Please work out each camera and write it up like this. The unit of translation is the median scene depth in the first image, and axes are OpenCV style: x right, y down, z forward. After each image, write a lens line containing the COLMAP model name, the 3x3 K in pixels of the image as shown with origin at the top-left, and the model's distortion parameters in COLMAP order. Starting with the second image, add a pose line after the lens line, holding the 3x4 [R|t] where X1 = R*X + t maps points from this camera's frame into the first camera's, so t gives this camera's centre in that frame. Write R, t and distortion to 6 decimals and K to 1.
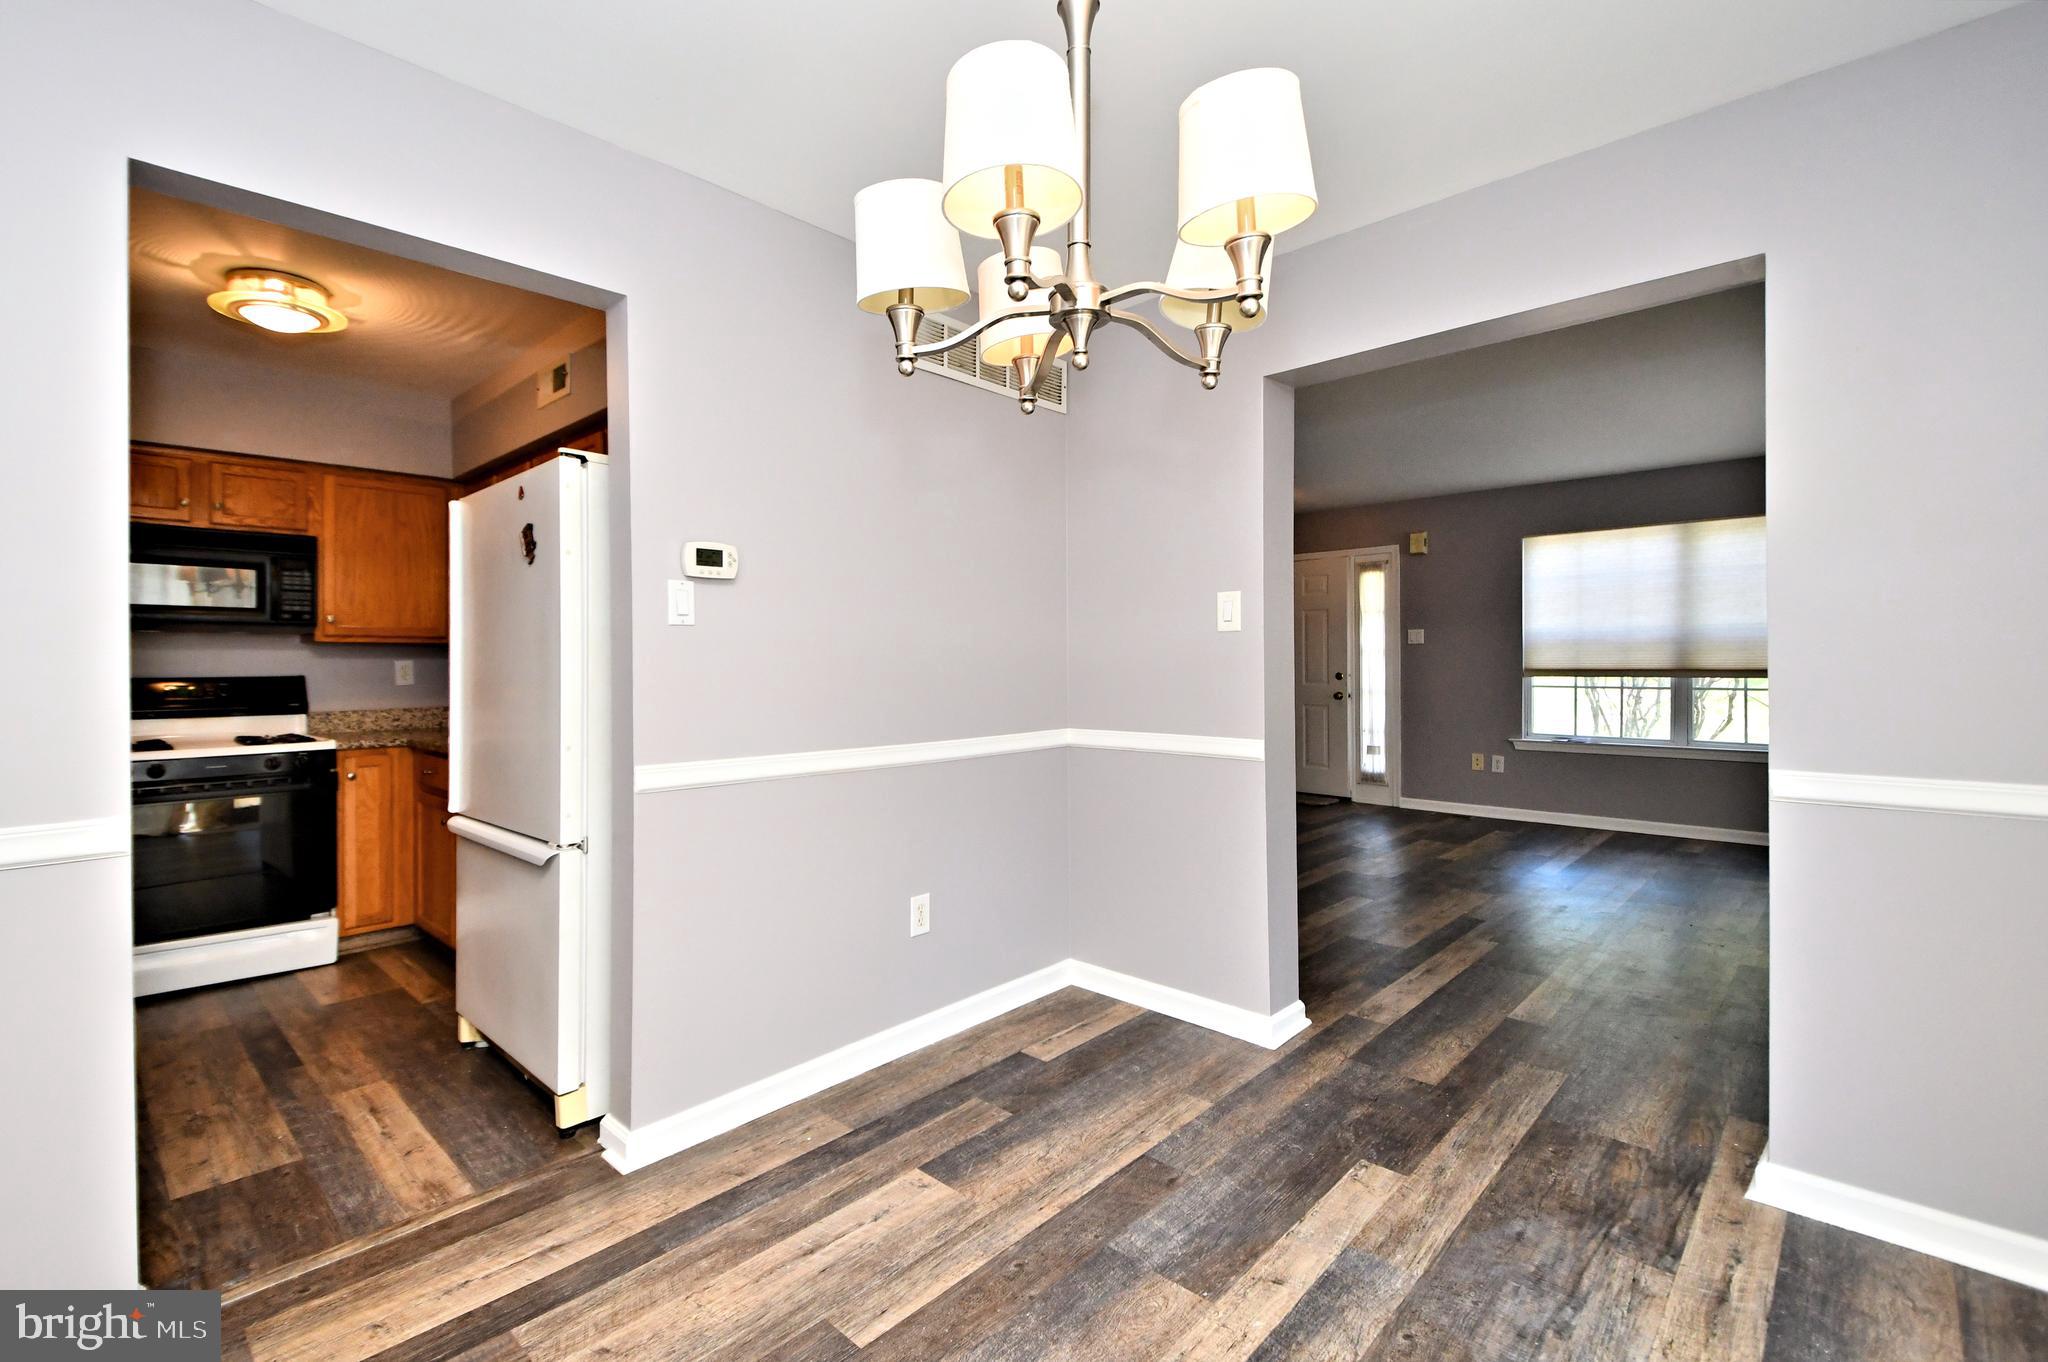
lens RADIAL K [[915.8, 0, 945.6], [0, 915.8, 674.1], [0, 0, 1]] dist [-0.000359, -0.001222]
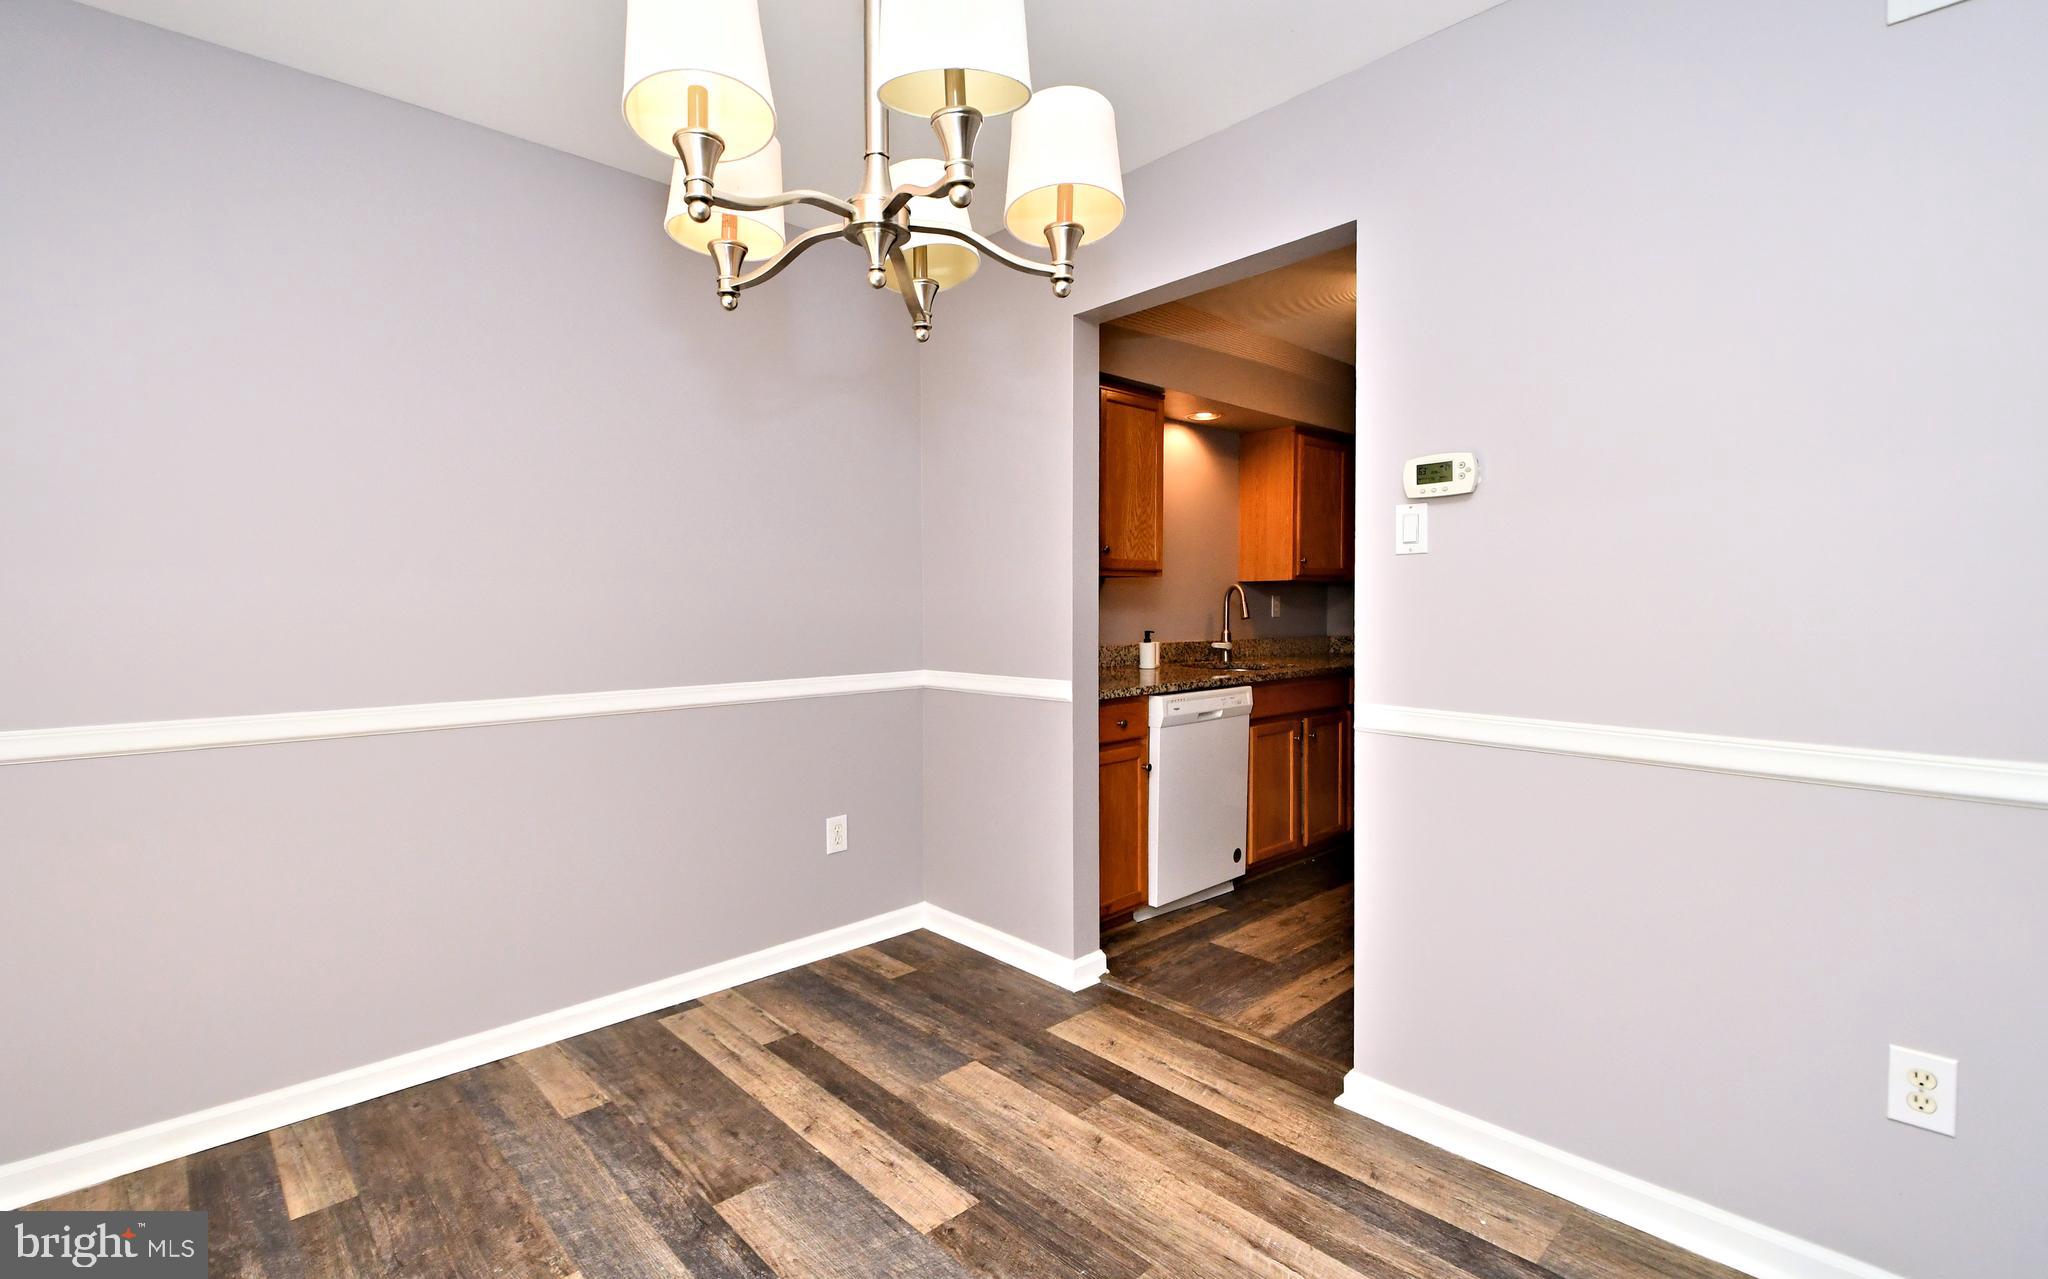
lens RADIAL K [[875.2, 0, 1023.9], [0, 875.2, 623.9], [0, 0, 1]] dist [0.000501, 0.000006]
pose [[-0.008762, 0.028347, -0.999560, 0.544272], [-0.006735, 0.999574, 0.028407, -0.006397], [0.999939, 0.006981, -0.008568, 0.597515]]
